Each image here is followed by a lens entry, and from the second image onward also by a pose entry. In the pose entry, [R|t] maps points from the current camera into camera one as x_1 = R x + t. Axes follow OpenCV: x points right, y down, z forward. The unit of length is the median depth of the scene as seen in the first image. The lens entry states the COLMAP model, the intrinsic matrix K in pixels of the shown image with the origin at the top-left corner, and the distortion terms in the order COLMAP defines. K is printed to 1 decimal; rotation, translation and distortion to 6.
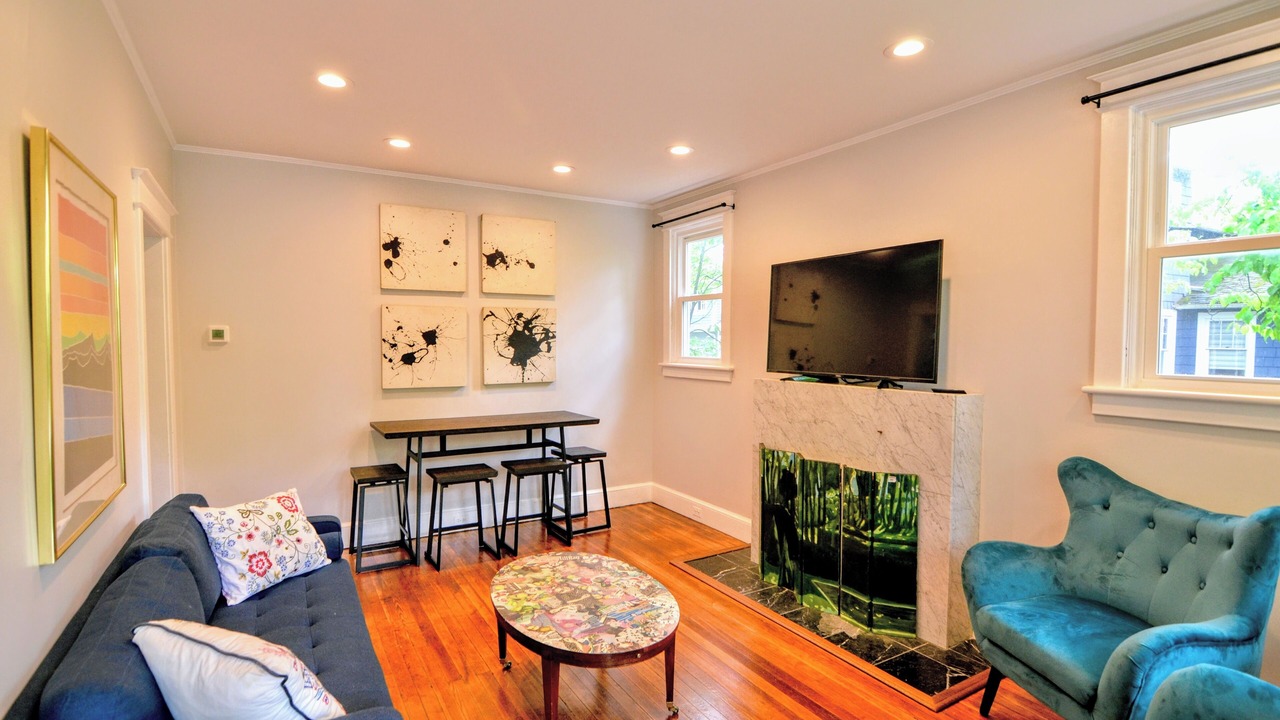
lens RADIAL K [[618.6, 0, 651.6], [0, 618.6, 363.7], [0, 0, 1]] dist [-0.002812, -0.012470]
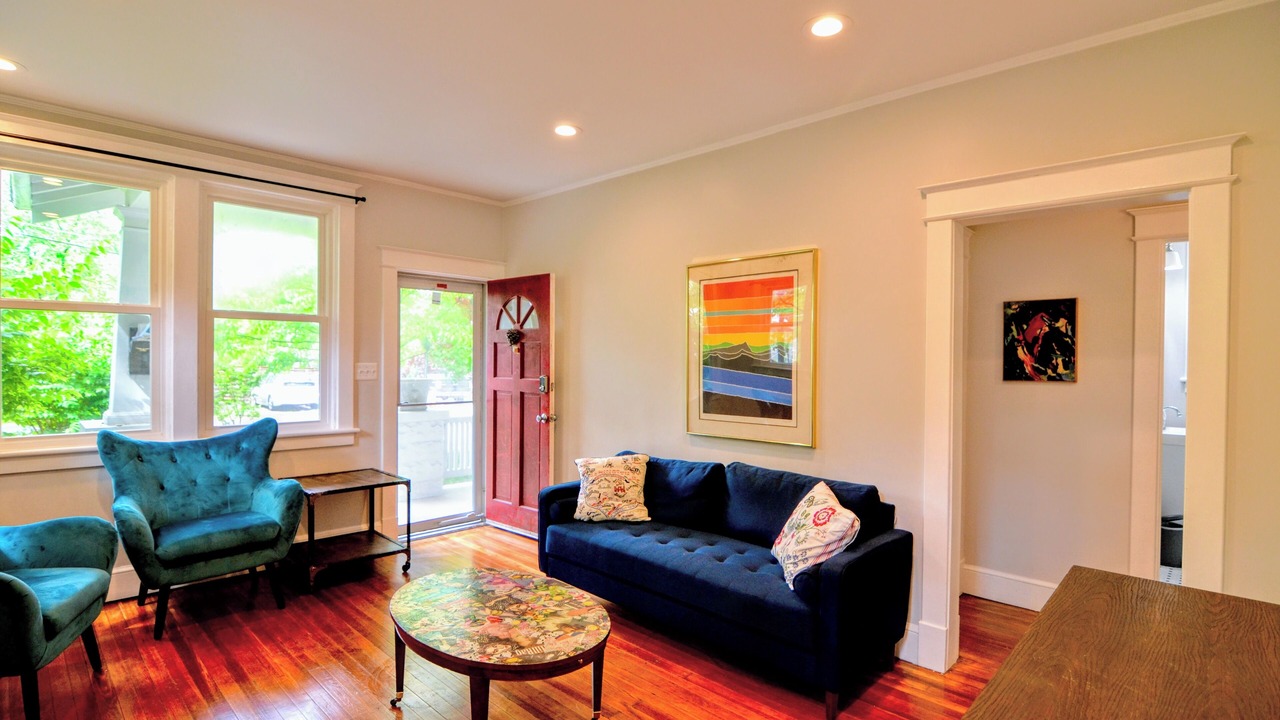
lens RADIAL K [[618.6, 0, 651.6], [0, 618.6, 363.7], [0, 0, 1]] dist [-0.002812, -0.012470]
pose [[-0.965277, -0.016393, -0.260714, -0.074913], [-0.028296, 0.998718, 0.041967, -0.032240], [0.259692, 0.047887, -0.964504, 1.590496]]
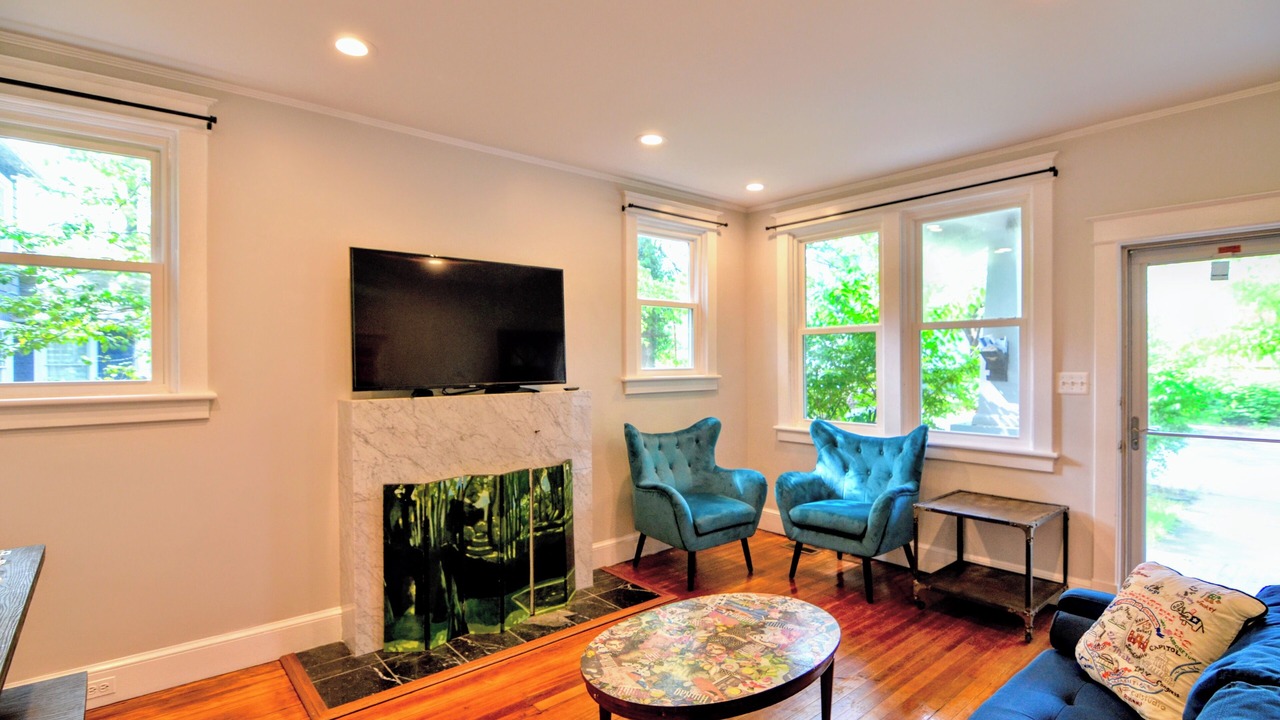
lens RADIAL K [[618.6, 0, 651.6], [0, 618.6, 363.7], [0, 0, 1]] dist [-0.002812, -0.012470]
pose [[-0.166256, -0.013874, 0.985985, -0.771202], [0.041184, 0.998931, 0.021001, -0.026096], [-0.985222, 0.044099, -0.165507, 0.997219]]
